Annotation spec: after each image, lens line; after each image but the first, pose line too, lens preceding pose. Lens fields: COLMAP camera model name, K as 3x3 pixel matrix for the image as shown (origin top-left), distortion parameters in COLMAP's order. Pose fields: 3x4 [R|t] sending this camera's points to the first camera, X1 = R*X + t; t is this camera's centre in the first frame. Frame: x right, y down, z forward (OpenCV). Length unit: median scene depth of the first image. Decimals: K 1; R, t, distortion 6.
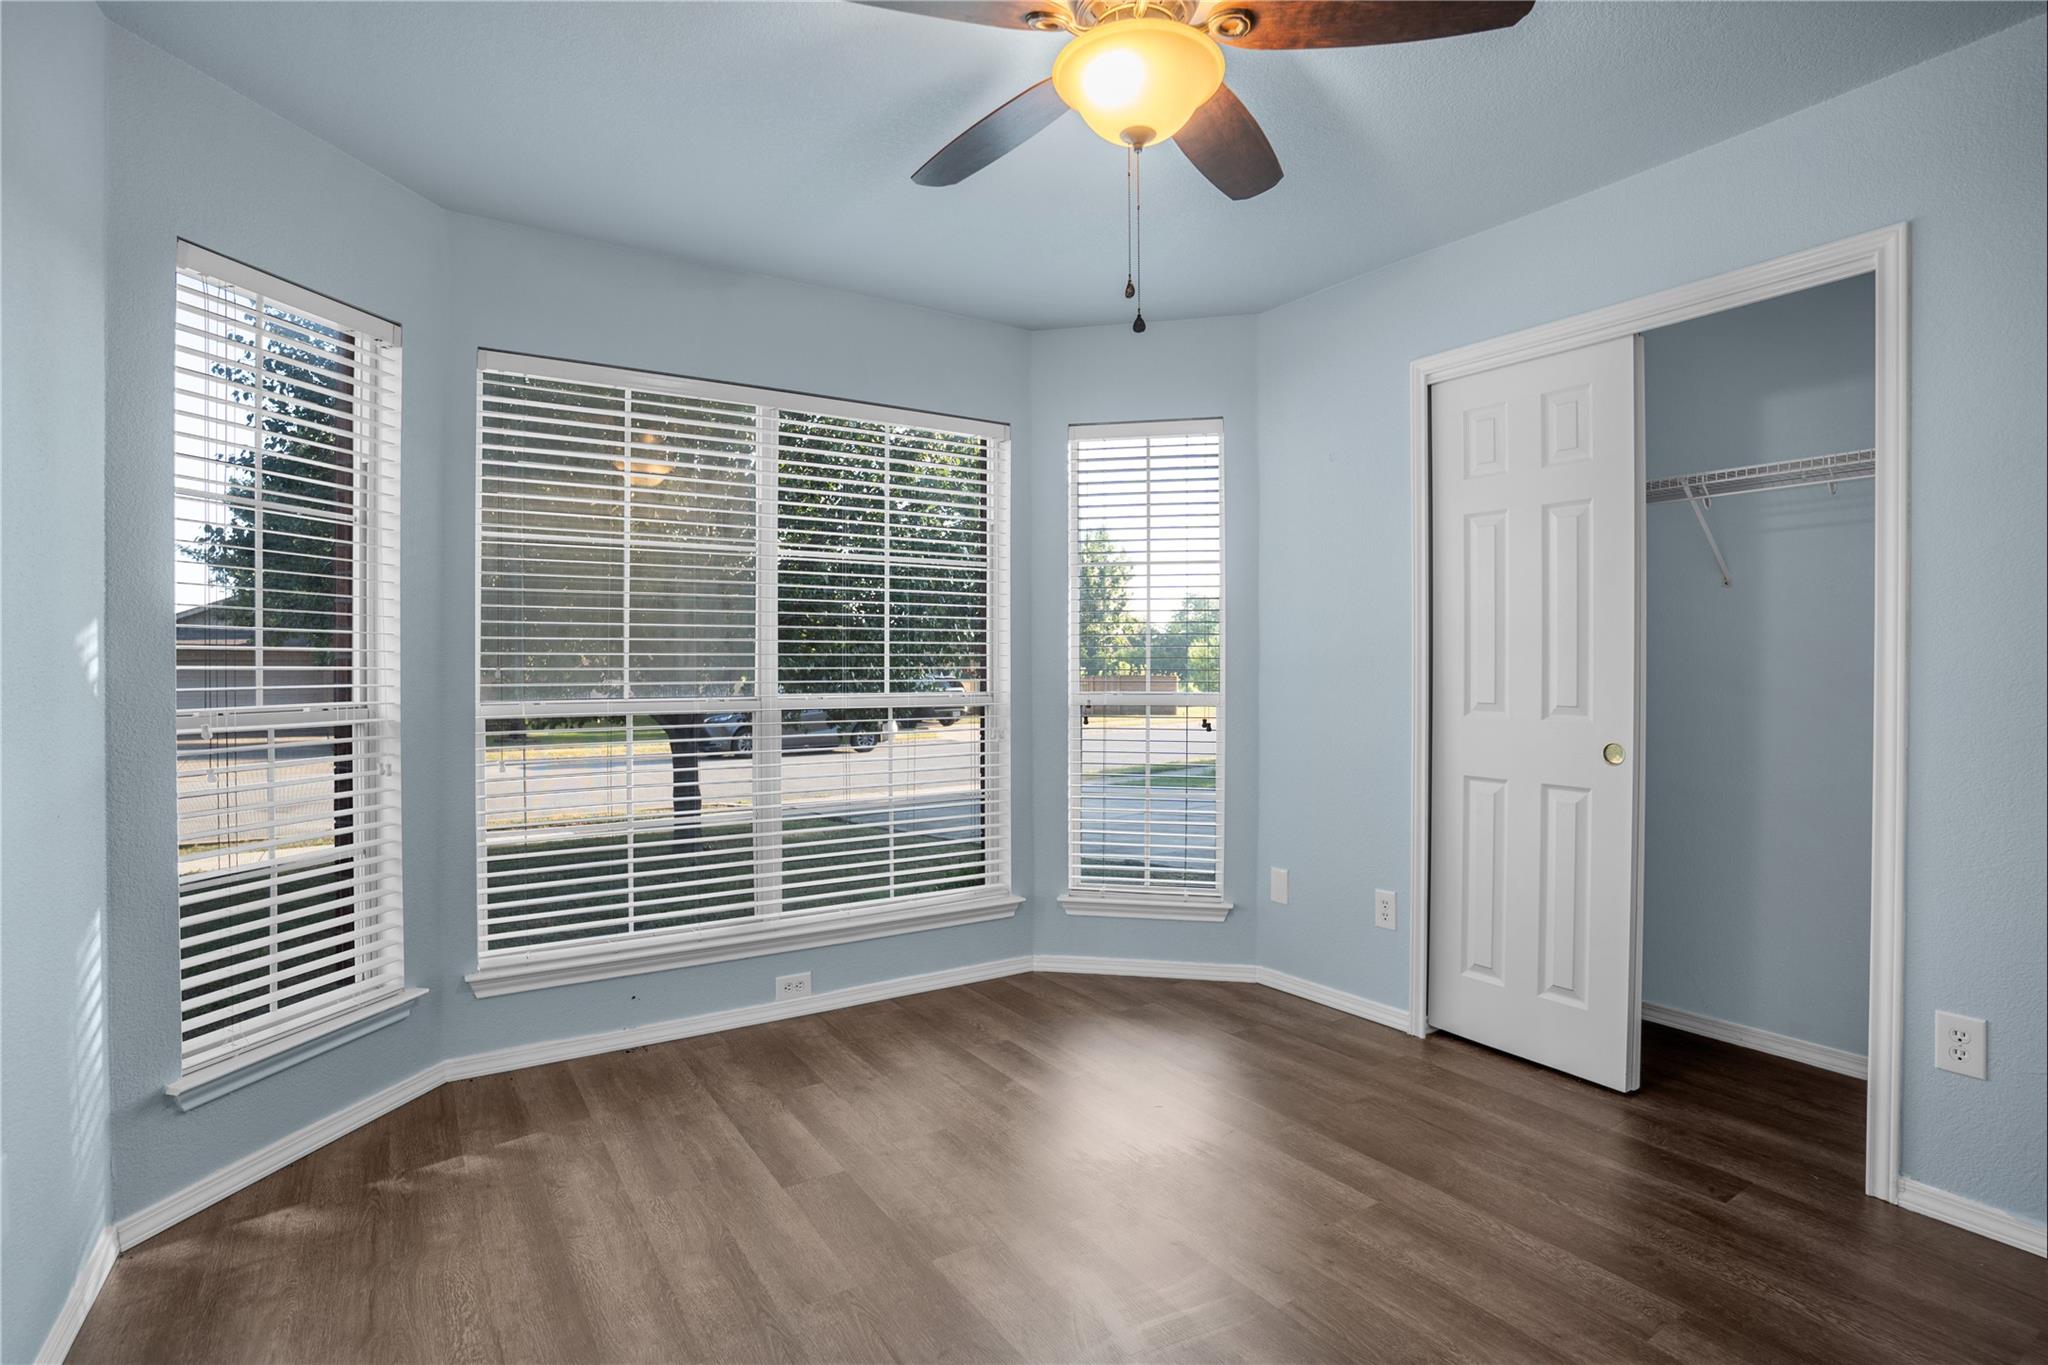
lens RADIAL K [[1000.0, 0, 1024.0], [0, 1000.0, 682.5], [0, 0, 1]] dist [-0.002746, -0.000155]
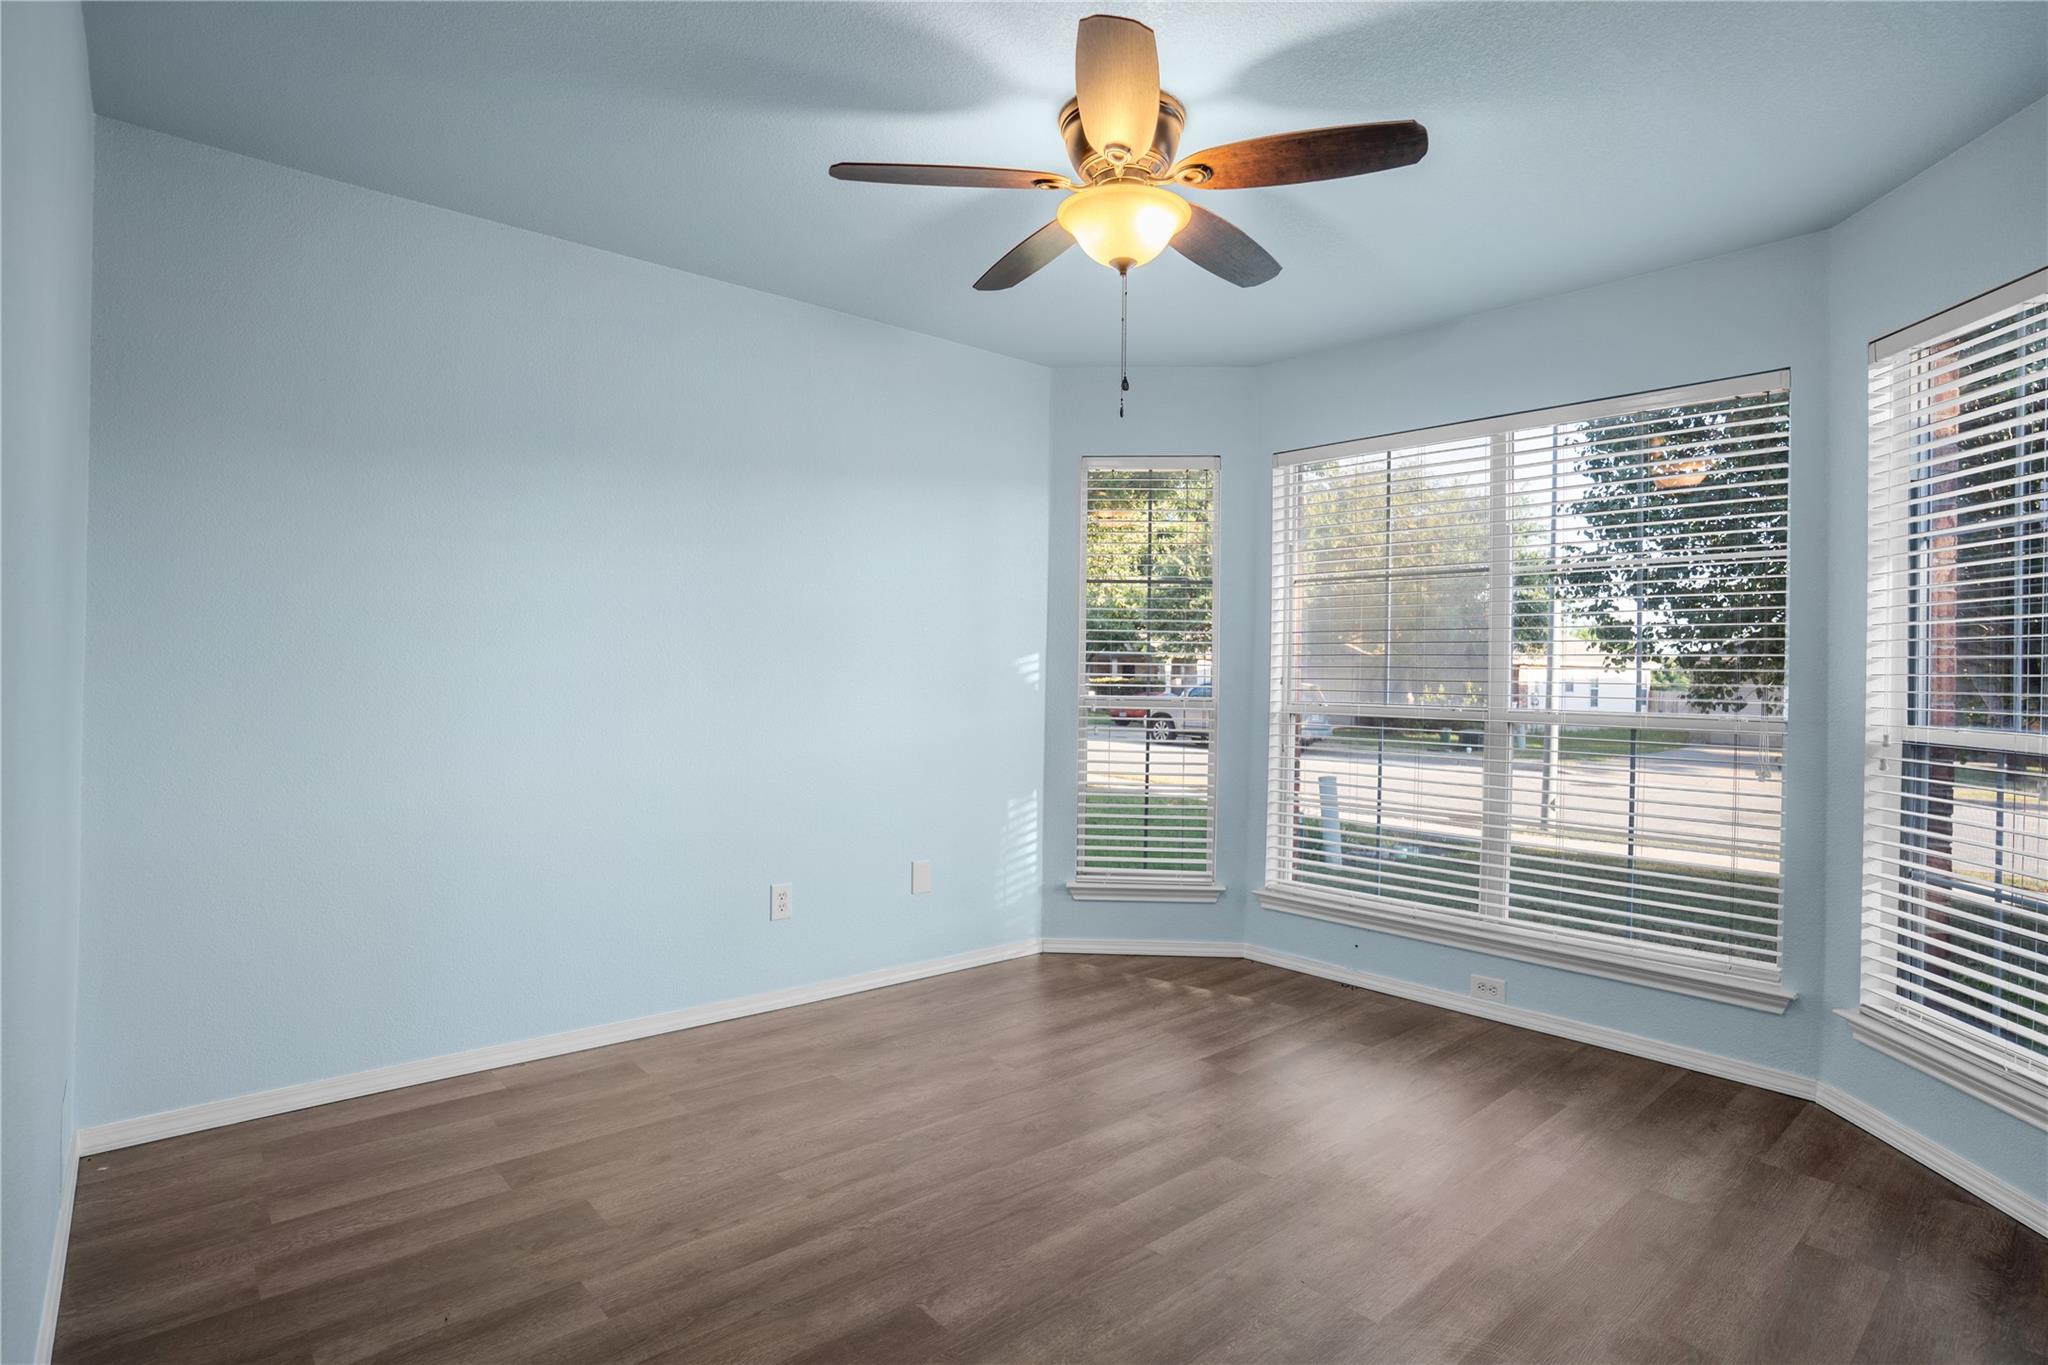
lens RADIAL K [[1031.4, 0, 1021.1], [0, 1031.4, 660.5], [0, 0, 1]] dist [0.002309, 0.000648]
pose [[0.185362, -0.000436, -0.982670, 0.880662], [-0.020350, 0.999784, -0.004282, -0.027691], [0.982460, 0.020791, 0.185313, 0.382015]]
